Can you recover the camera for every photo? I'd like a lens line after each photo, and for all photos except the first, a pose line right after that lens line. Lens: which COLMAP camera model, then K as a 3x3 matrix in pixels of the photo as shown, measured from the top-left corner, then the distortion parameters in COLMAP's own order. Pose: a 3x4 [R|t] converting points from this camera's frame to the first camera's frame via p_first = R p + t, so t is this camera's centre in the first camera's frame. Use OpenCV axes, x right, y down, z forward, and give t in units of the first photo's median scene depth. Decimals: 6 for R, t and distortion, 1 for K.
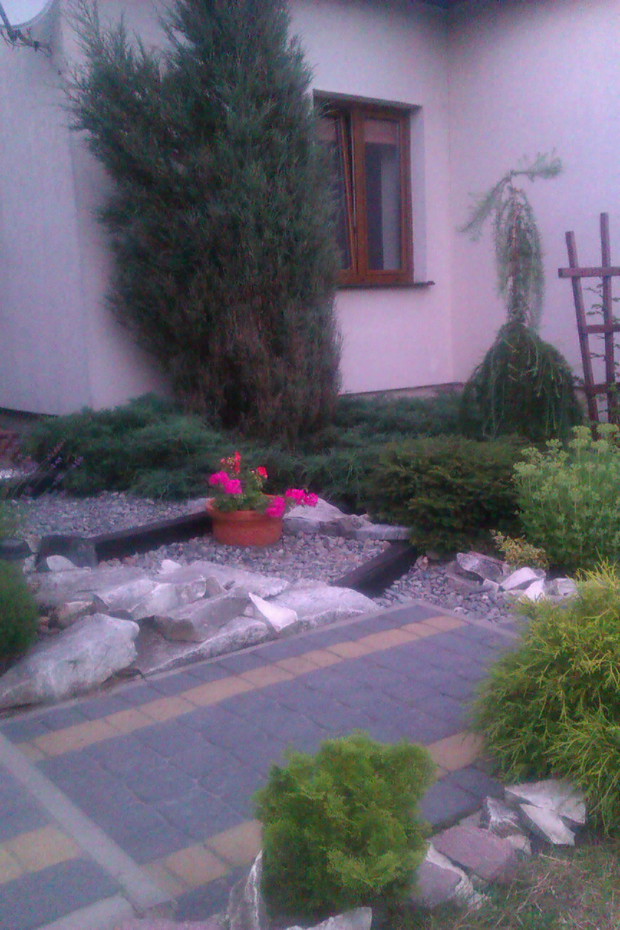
lens RADIAL K [[910.1, 0, 312.6], [0, 910.1, 467.5], [0, 0, 1]] dist [0.098100, -0.334374]
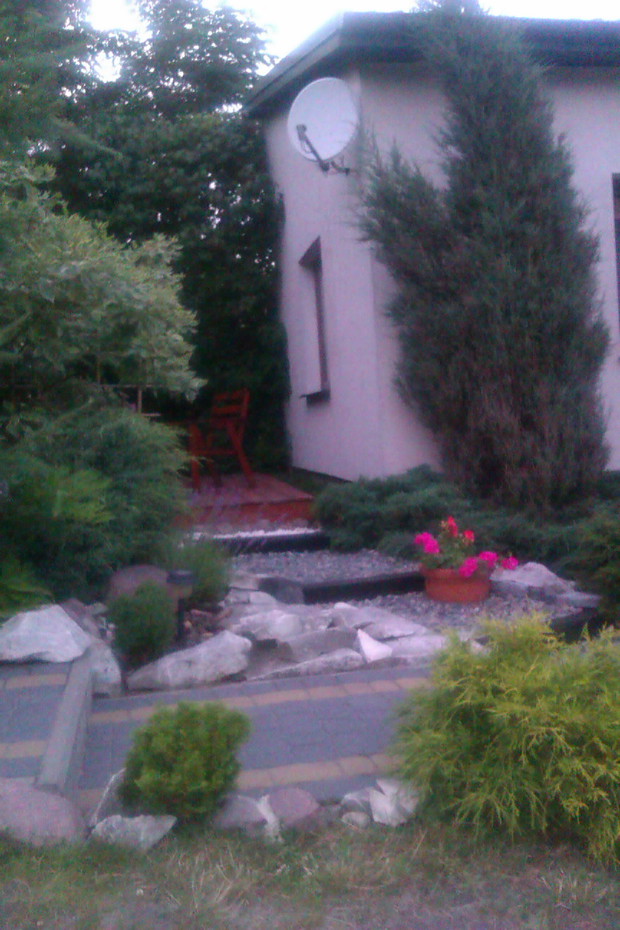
lens RADIAL K [[910.1, 0, 312.6], [0, 910.1, 467.5], [0, 0, 1]] dist [0.098100, -0.334374]
pose [[0.891527, 0.007953, -0.452898, 0.229977], [-0.045246, 0.996409, -0.071570, 0.008820], [0.450702, 0.084298, 0.888685, -0.054088]]
